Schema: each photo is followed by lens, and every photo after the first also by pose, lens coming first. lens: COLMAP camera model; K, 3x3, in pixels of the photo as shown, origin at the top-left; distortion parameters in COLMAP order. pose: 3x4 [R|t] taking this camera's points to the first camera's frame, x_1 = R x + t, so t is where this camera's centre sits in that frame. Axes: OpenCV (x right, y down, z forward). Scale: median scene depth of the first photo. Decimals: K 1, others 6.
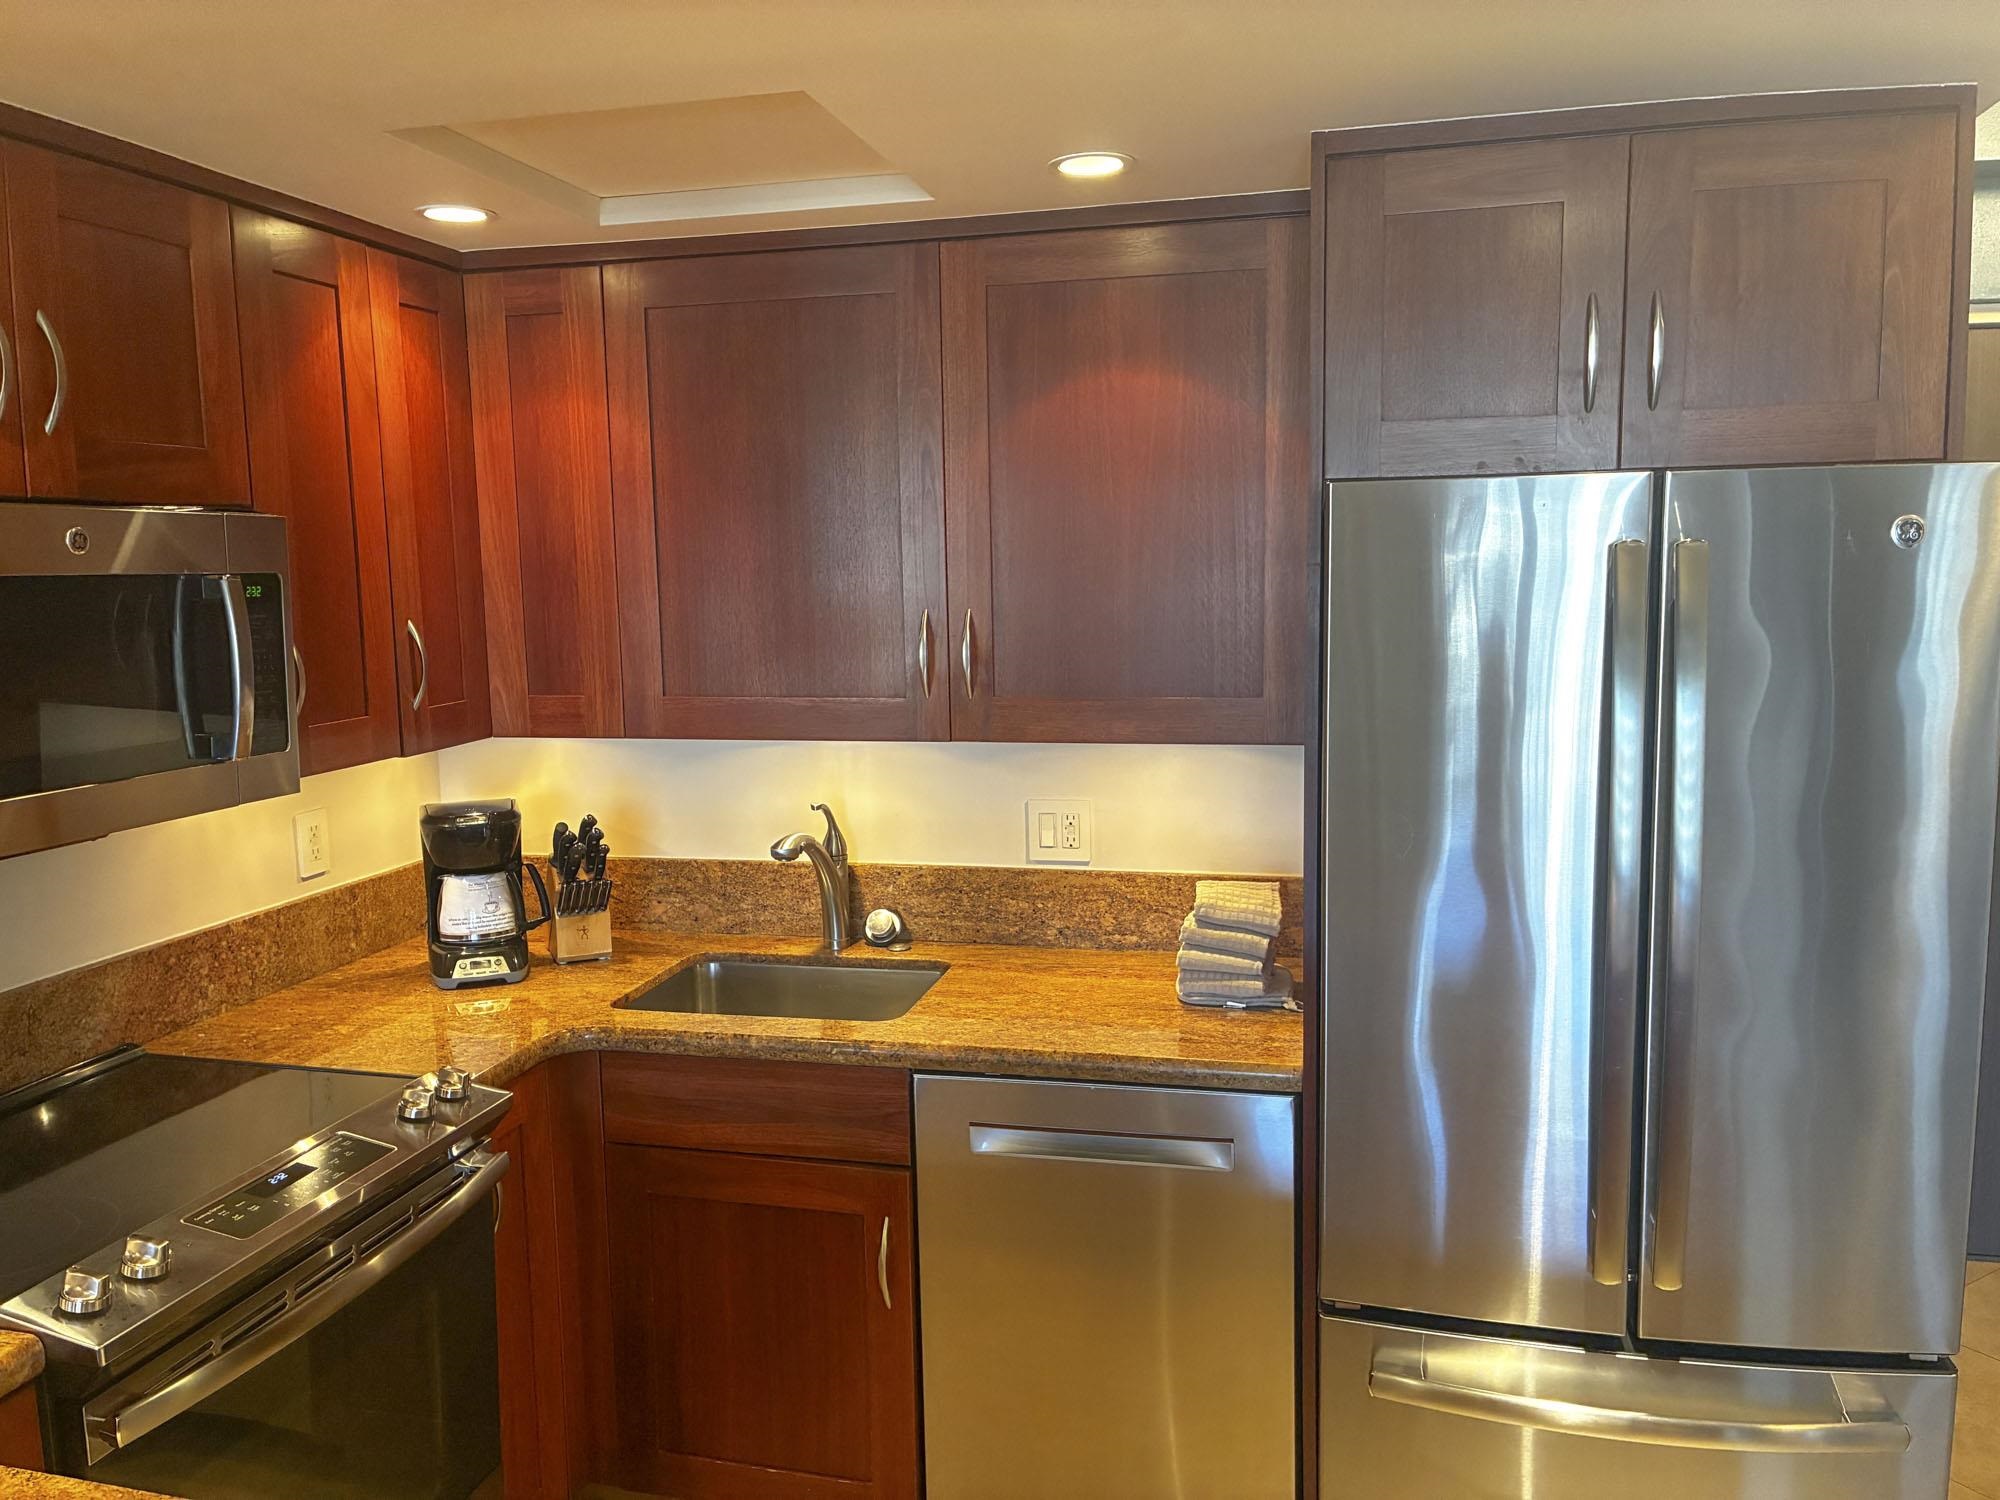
lens RADIAL K [[1519.4, 0, 1000.0], [0, 1519.4, 750.0], [0, 0, 1]] dist [0.038784, -0.063713]
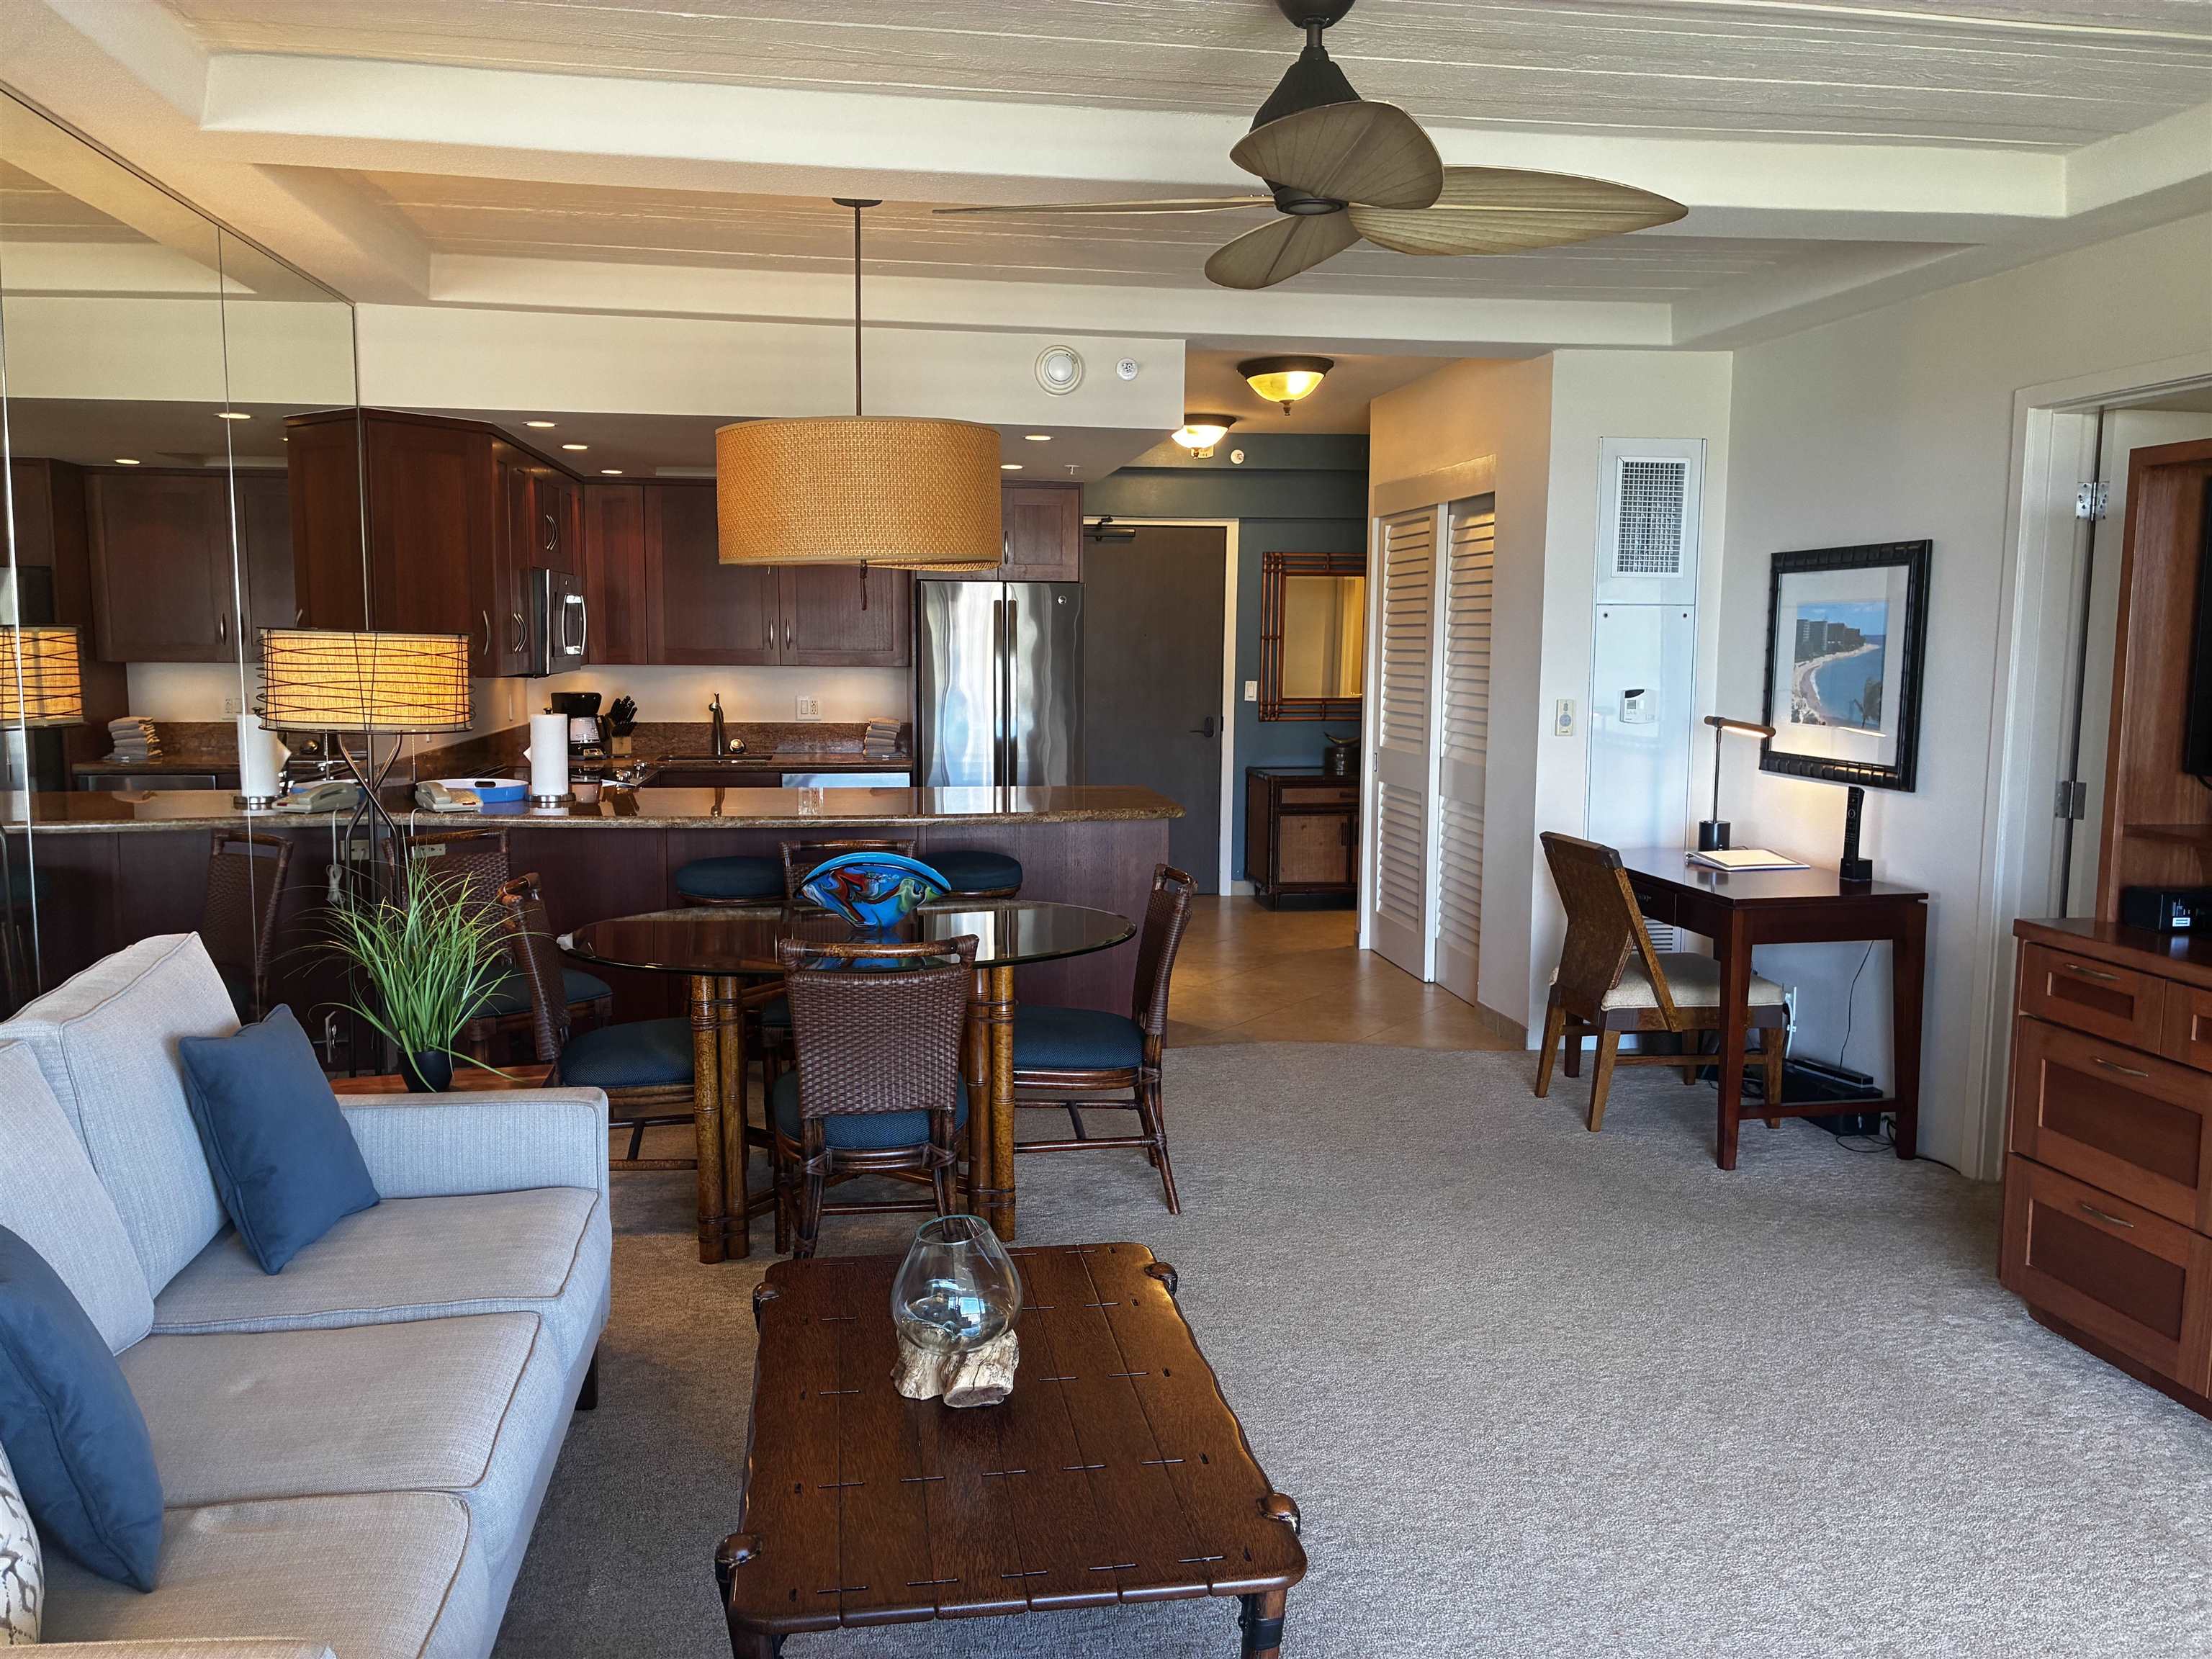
lens RADIAL K [[1666.3, 0, 1106.0], [0, 1666.3, 829.5], [0, 0, 1]] dist [0.090318, -0.115124]
pose [[0.922470, -0.014766, 0.385787, -0.635410], [0.019078, 0.999791, -0.007352, 0.309190], [-0.385598, 0.014143, 0.922558, -1.942873]]
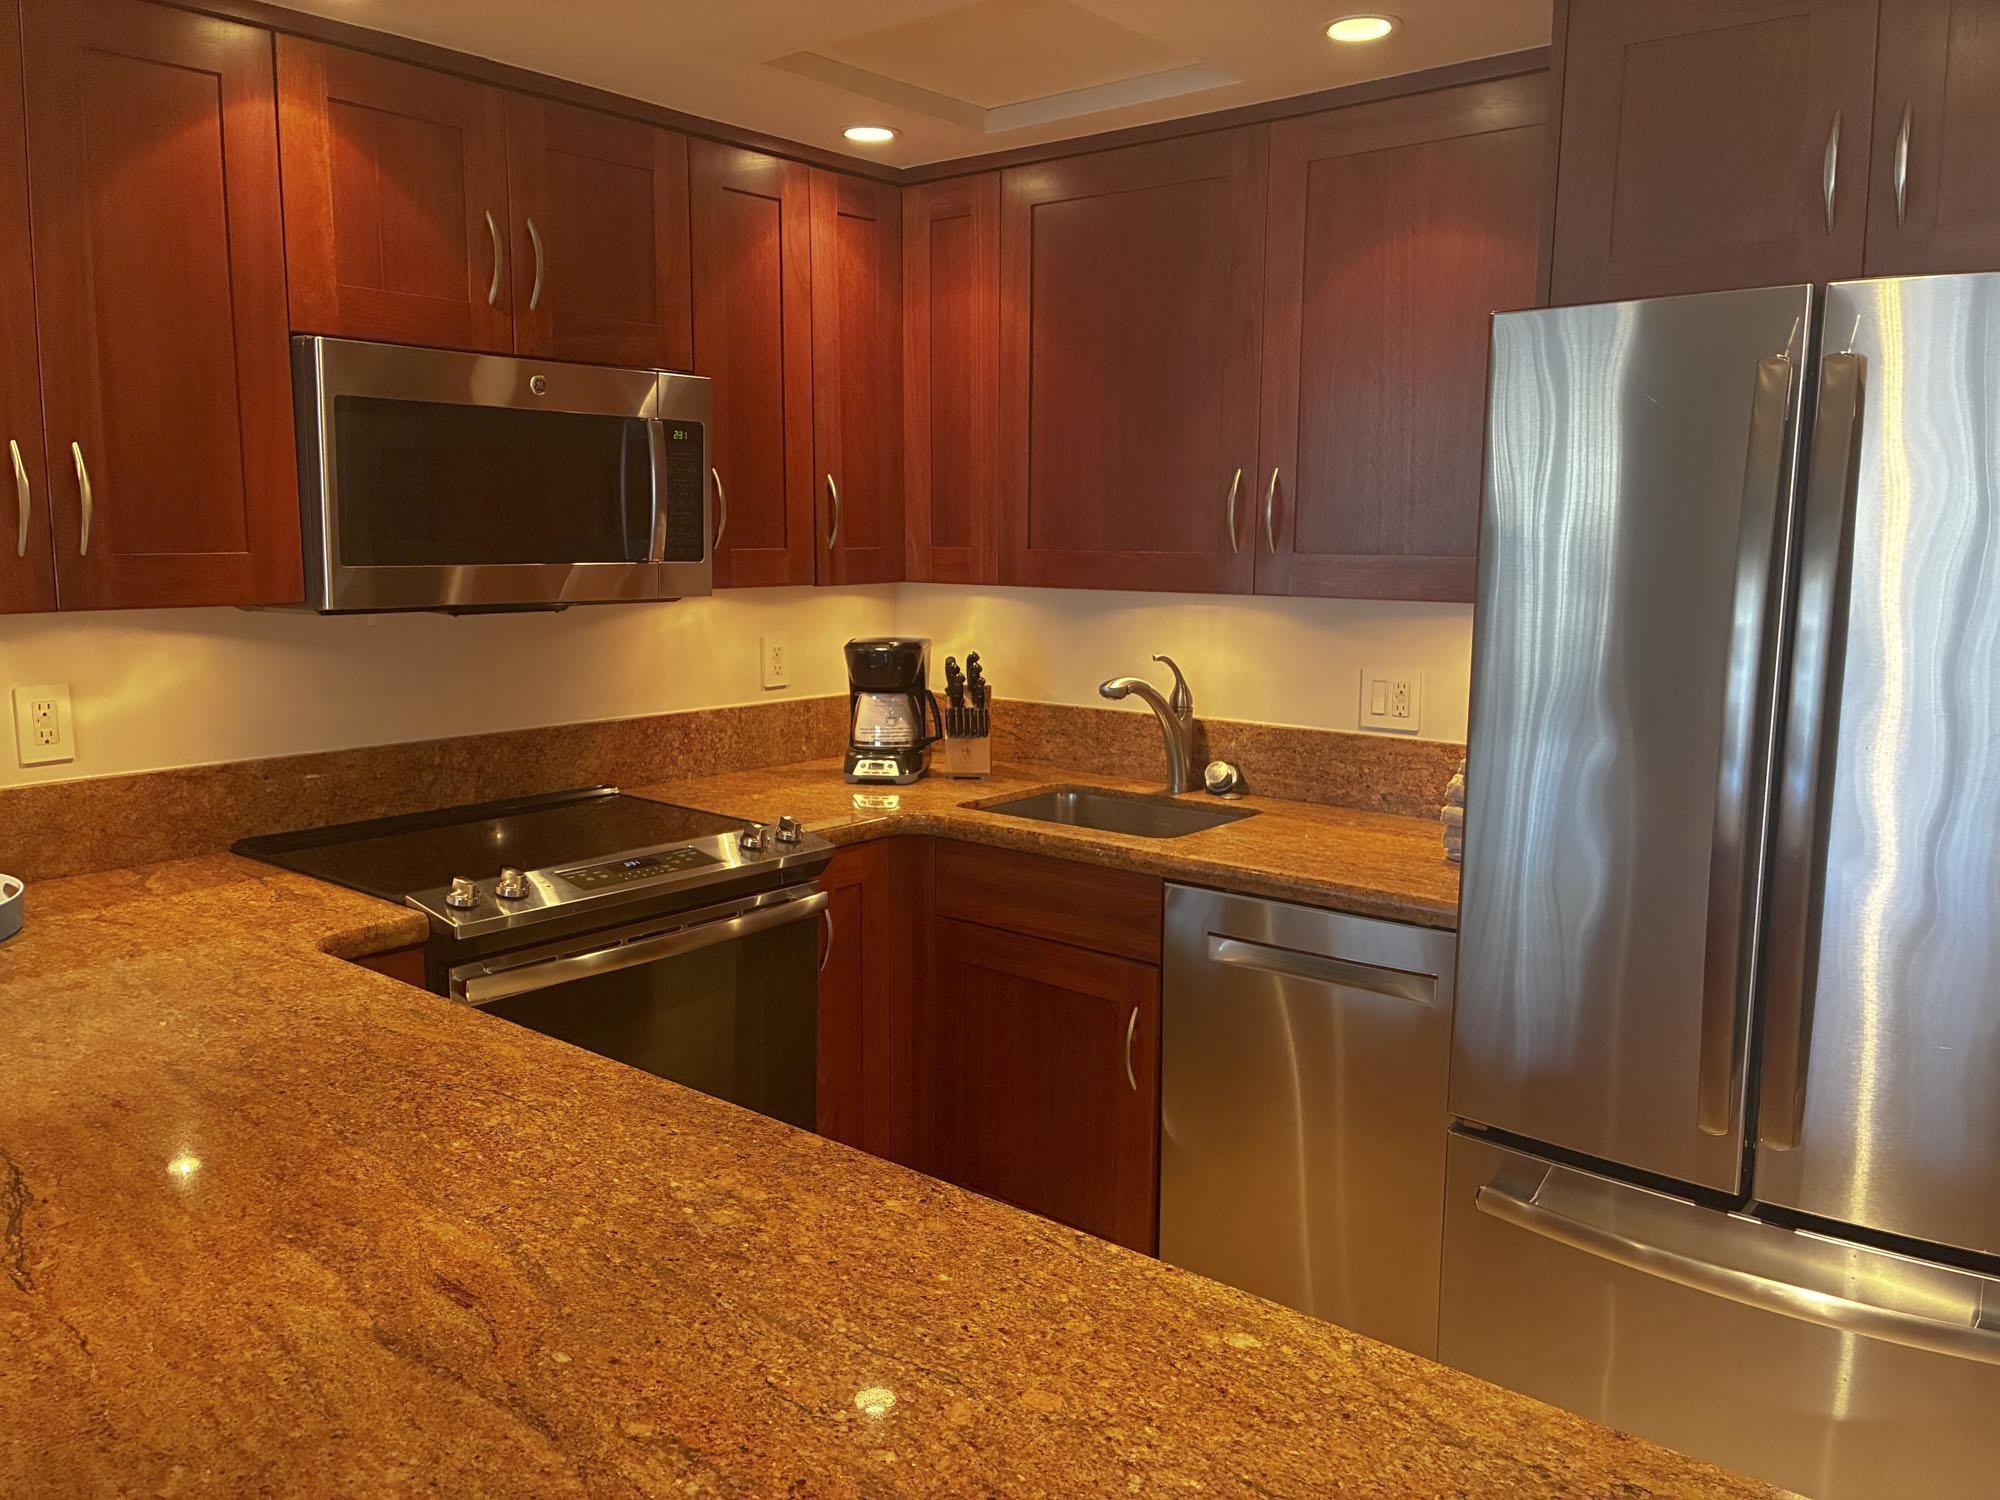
lens RADIAL K [[1519.4, 0, 1000.0], [0, 1519.4, 750.0], [0, 0, 1]] dist [0.038784, -0.063713]
pose [[0.902196, 0.089219, -0.421998, 0.256830], [-0.076884, 0.995969, 0.046197, 0.064251], [0.424418, -0.009234, 0.905419, -0.051756]]
